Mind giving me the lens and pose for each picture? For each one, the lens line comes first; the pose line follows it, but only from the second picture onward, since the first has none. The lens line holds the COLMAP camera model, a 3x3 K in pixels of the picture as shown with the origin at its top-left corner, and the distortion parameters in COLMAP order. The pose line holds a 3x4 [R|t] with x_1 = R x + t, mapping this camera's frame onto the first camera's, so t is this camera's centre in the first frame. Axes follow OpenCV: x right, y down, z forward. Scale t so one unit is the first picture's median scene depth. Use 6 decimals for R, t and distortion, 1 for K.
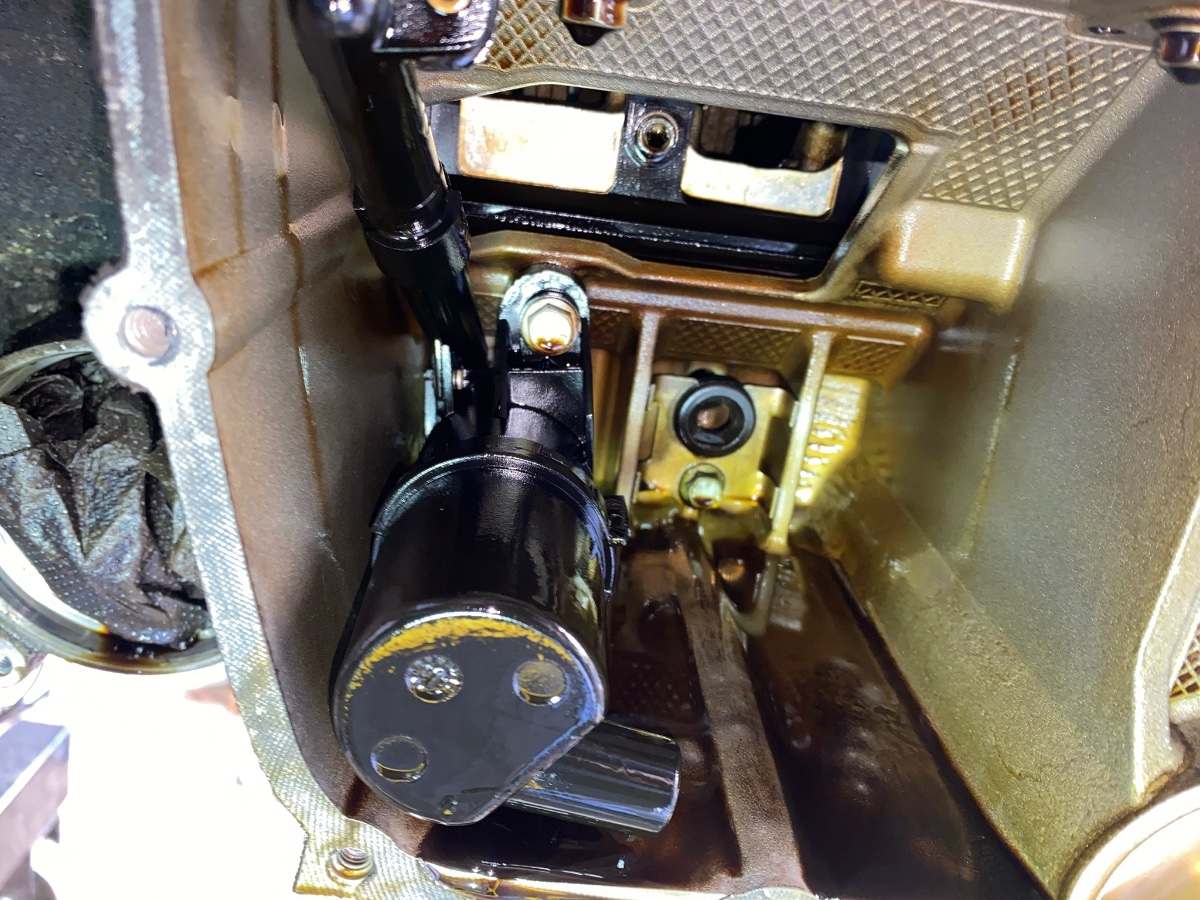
lens RADIAL K [[929.7, 0, 591.8], [0, 929.7, 443.9], [0, 0, 1]] dist [0.005582, -0.036808]
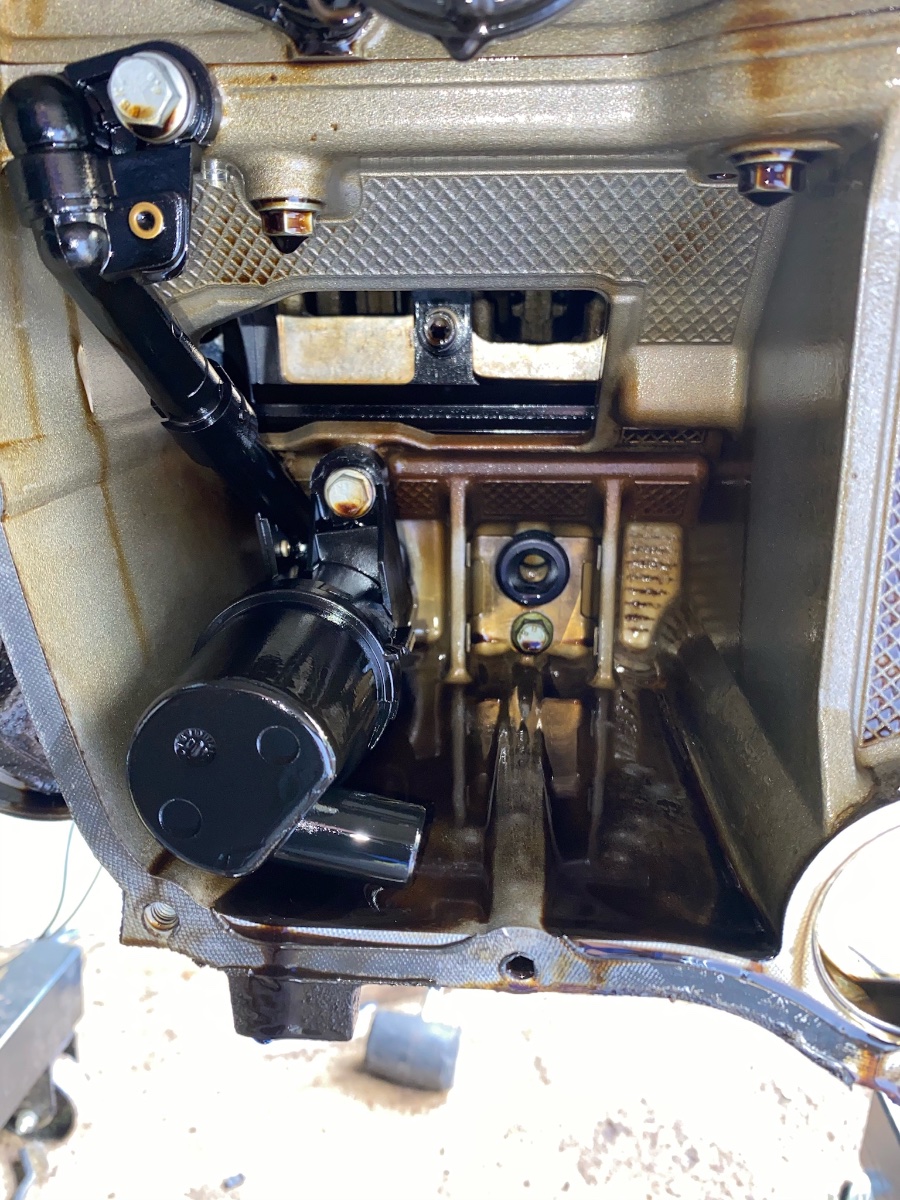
lens RADIAL K [[929.7, 0, 458.3], [0, 929.7, 607.6], [0, 0, 1]] dist [0.005582, -0.036808]
pose [[0.984986, -0.094460, -0.144501, 0.231869], [0.082870, 0.992994, -0.084241, 0.119741], [0.151445, 0.071001, 0.985912, -0.126687]]
